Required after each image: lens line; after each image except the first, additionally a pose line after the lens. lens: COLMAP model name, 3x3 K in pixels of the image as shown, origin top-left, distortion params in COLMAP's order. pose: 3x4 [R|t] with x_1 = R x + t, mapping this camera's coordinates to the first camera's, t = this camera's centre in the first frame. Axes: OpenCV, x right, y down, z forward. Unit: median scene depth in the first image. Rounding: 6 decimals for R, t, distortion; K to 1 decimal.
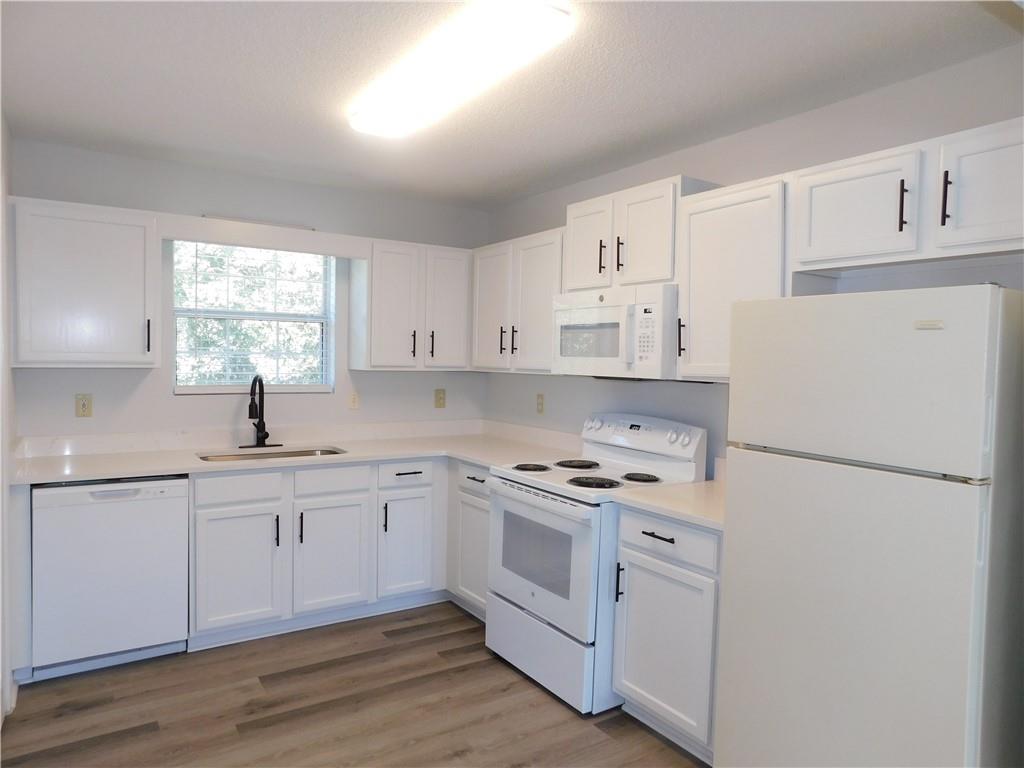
lens RADIAL K [[679.4, 0, 512.0], [0, 679.4, 384.0], [0, 0, 1]] dist [-0.063726, 0.048575]
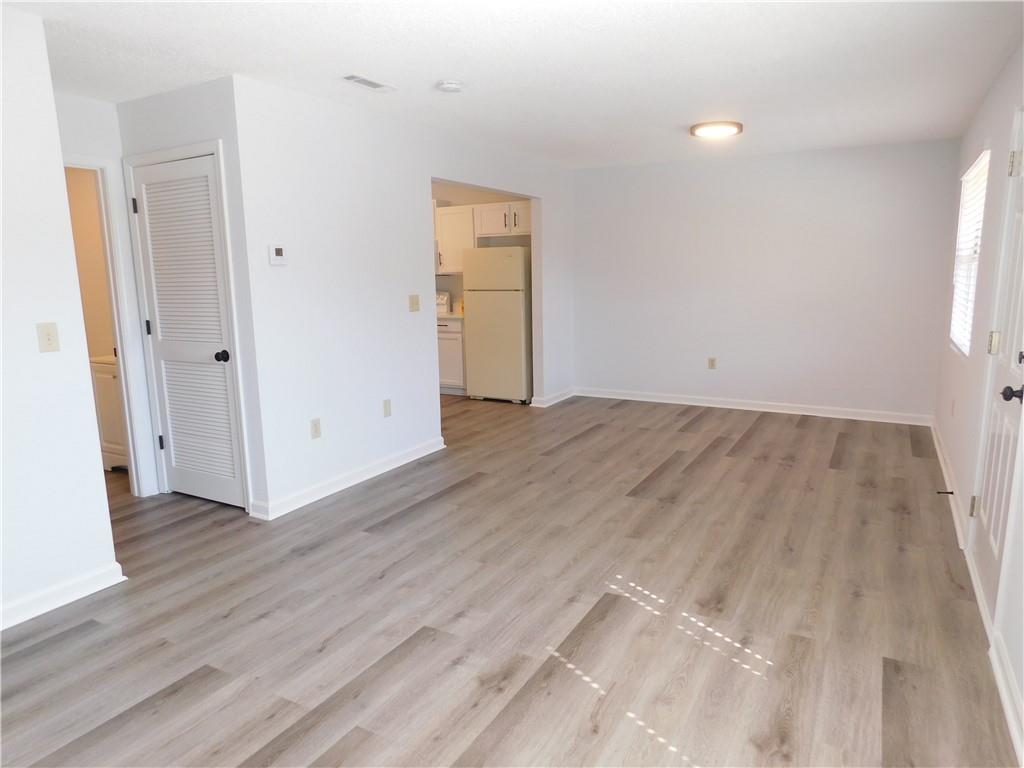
lens RADIAL K [[679.2, 0, 513.5], [0, 679.2, 404.9], [0, 0, 1]] dist [-0.089991, 0.049495]
pose [[0.889973, -0.121199, 0.439613, -0.720742], [0.055104, 0.985552, 0.160156, 0.087135], [-0.452672, -0.118310, 0.883793, -1.548347]]
